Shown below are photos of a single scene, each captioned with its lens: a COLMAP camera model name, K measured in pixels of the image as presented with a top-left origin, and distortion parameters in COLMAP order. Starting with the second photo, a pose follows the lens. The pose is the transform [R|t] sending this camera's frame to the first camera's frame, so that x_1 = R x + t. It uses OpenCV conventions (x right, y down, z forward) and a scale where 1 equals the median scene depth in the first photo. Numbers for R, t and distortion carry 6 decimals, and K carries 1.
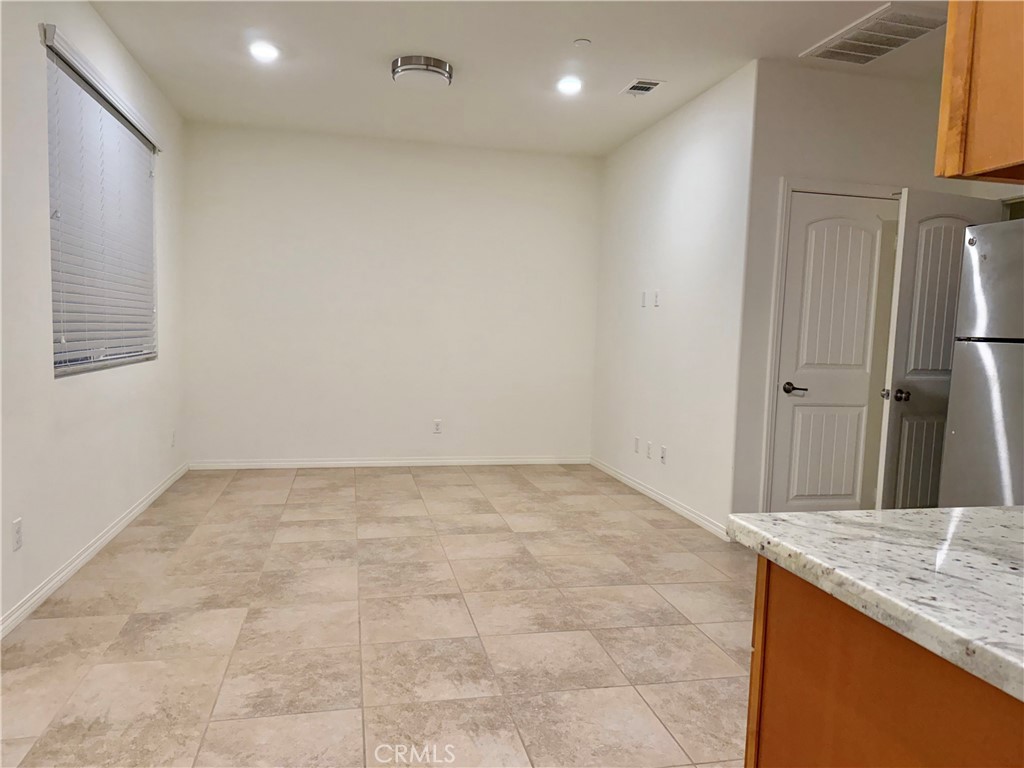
lens RADIAL K [[725.9, 0, 512.0], [0, 725.9, 384.0], [0, 0, 1]] dist [-0.000494, -0.007823]
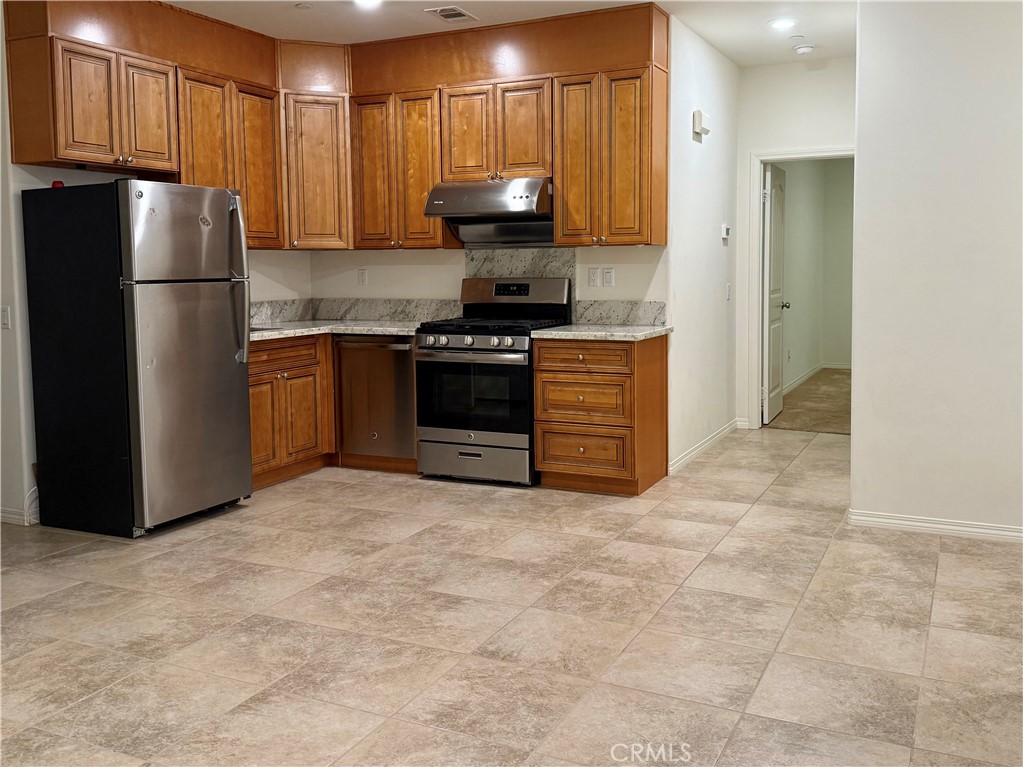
lens RADIAL K [[944.4, 0, 511.5], [0, 944.4, 383.5], [0, 0, 1]] dist [-0.009907, -0.017683]
pose [[-0.780054, -0.104573, 0.616912, -0.749509], [0.039332, 0.975791, 0.215140, -0.207030], [-0.624475, 0.192085, -0.757056, 1.854646]]
